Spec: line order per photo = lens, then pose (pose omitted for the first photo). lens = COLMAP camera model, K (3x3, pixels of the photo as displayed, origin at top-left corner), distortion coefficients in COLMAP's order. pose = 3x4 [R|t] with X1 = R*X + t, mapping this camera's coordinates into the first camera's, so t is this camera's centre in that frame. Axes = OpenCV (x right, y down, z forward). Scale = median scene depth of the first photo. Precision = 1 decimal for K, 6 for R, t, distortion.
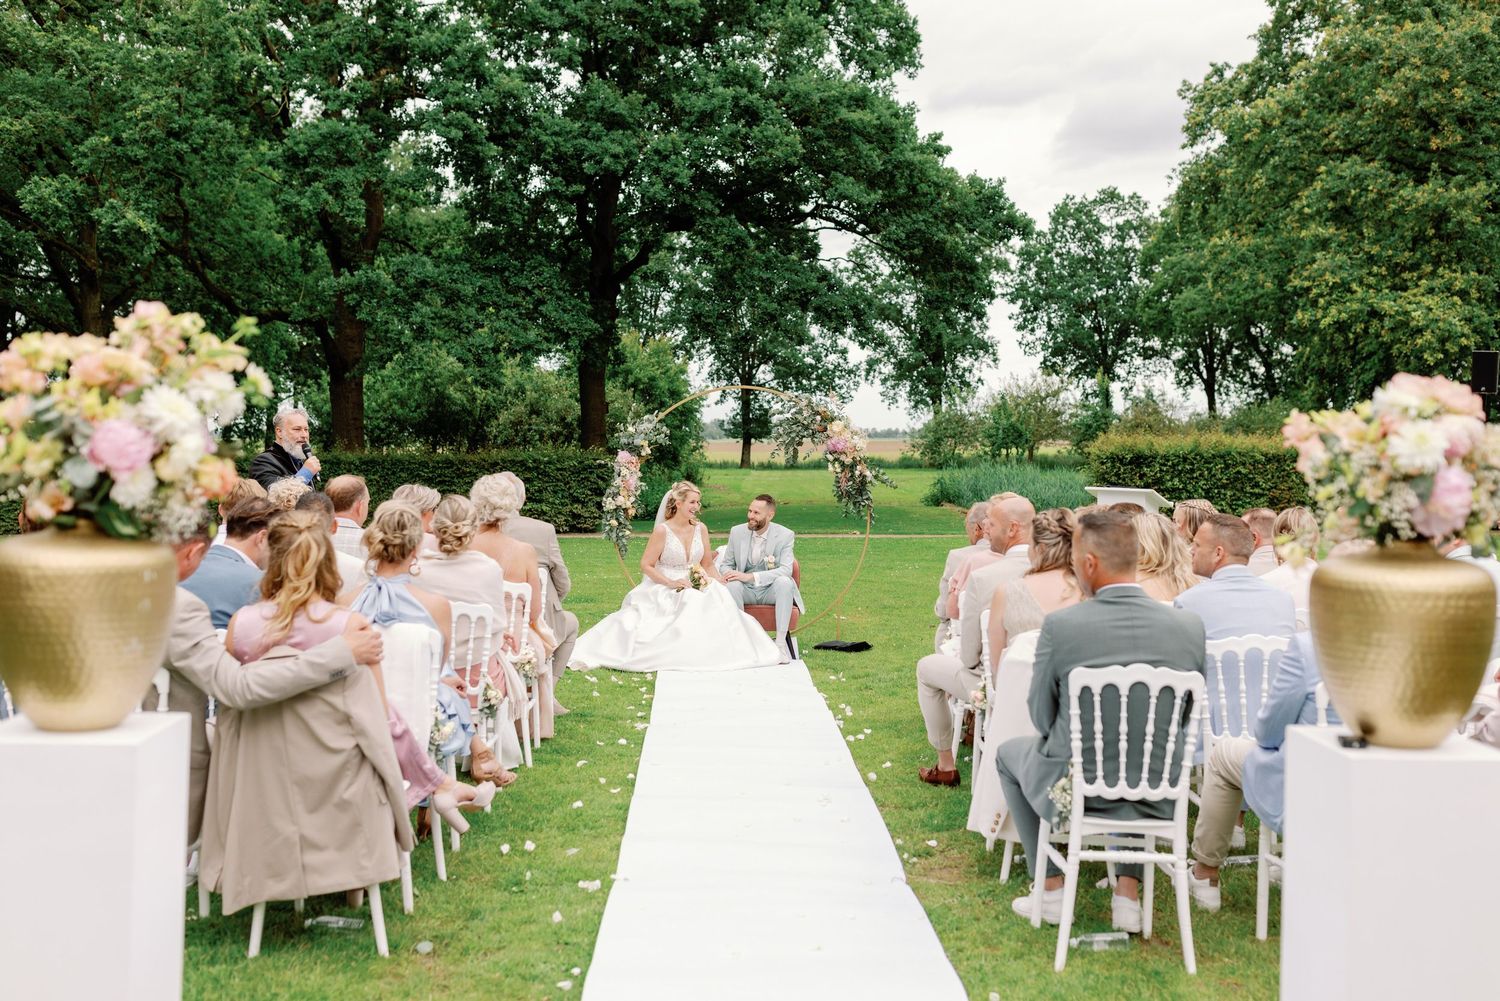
lens RADIAL K [[1482.1, 0, 817.5], [0, 1482.1, 499.6], [0, 0, 1]] dist [0.009185, -0.010925]
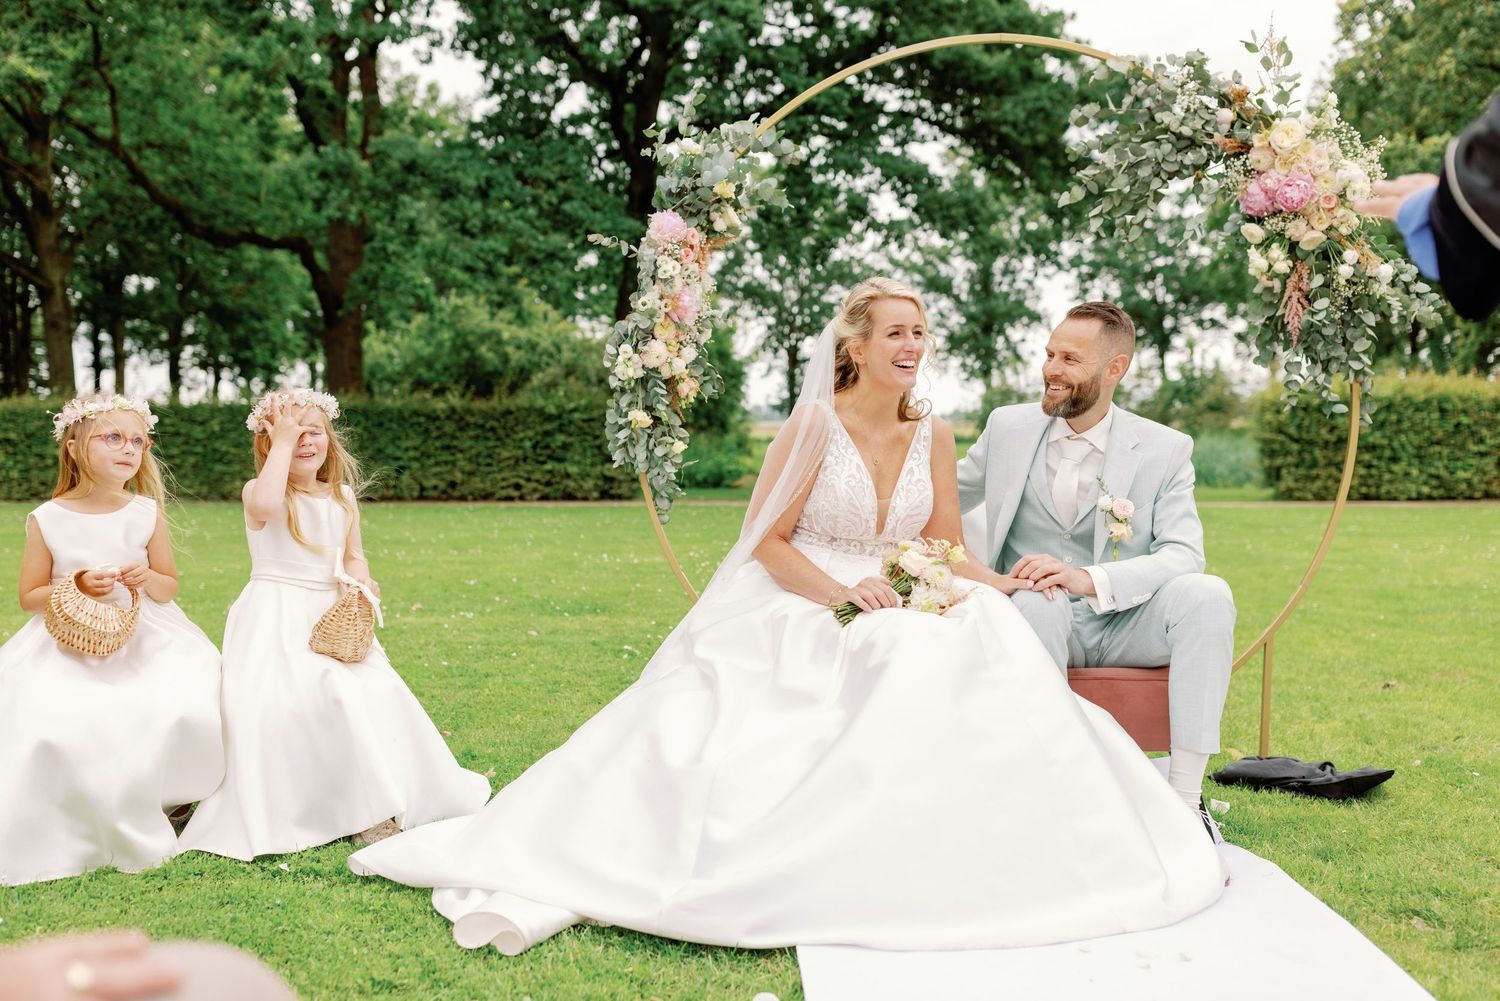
lens RADIAL K [[1504.7, 0, 750.0], [0, 1504.7, 500.5], [0, 0, 1]] dist [-0.163857, -0.008812]
pose [[0.997162, 0.002911, -0.075236, -0.028572], [-0.001699, 0.999868, 0.016171, 0.010154], [0.075273, -0.015997, 0.997035, 0.219581]]
